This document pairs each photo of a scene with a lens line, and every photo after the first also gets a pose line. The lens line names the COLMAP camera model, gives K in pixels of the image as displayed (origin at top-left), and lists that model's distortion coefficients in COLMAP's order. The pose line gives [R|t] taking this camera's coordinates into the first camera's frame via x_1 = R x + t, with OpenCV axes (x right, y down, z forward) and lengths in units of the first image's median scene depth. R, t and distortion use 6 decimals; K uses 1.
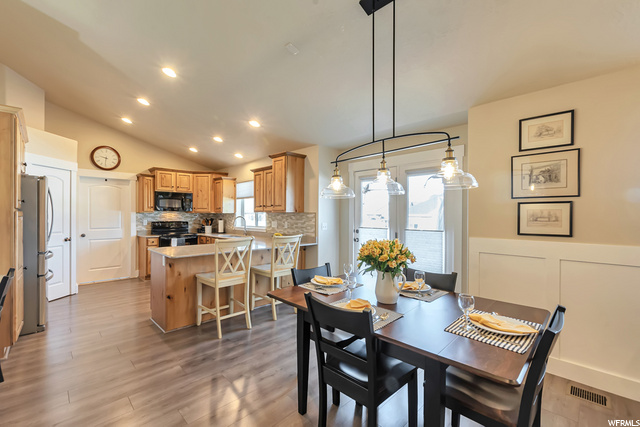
lens RADIAL K [[276.8, 0, 320.2], [0, 276.8, 215.7], [0, 0, 1]] dist [0.000431, -0.000057]
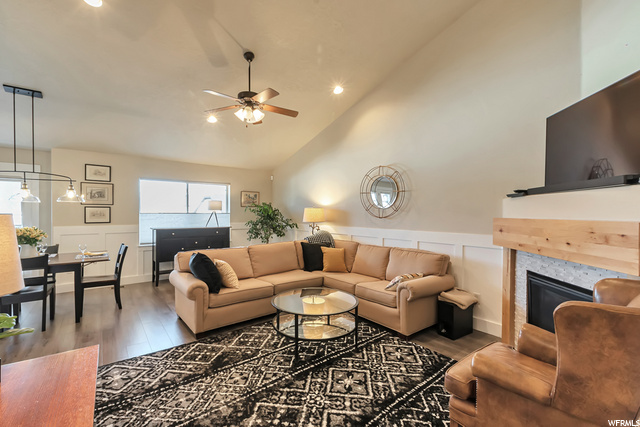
lens RADIAL K [[276.8, 0, 319.9], [0, 276.8, 213.5], [0, 0, 1]] dist [0.000431, -0.000057]
pose [[0.105151, -0.006868, 0.994433, -1.115105], [-0.001916, 0.999973, 0.007109, -0.016944], [-0.994454, -0.002653, 0.105135, -0.903926]]
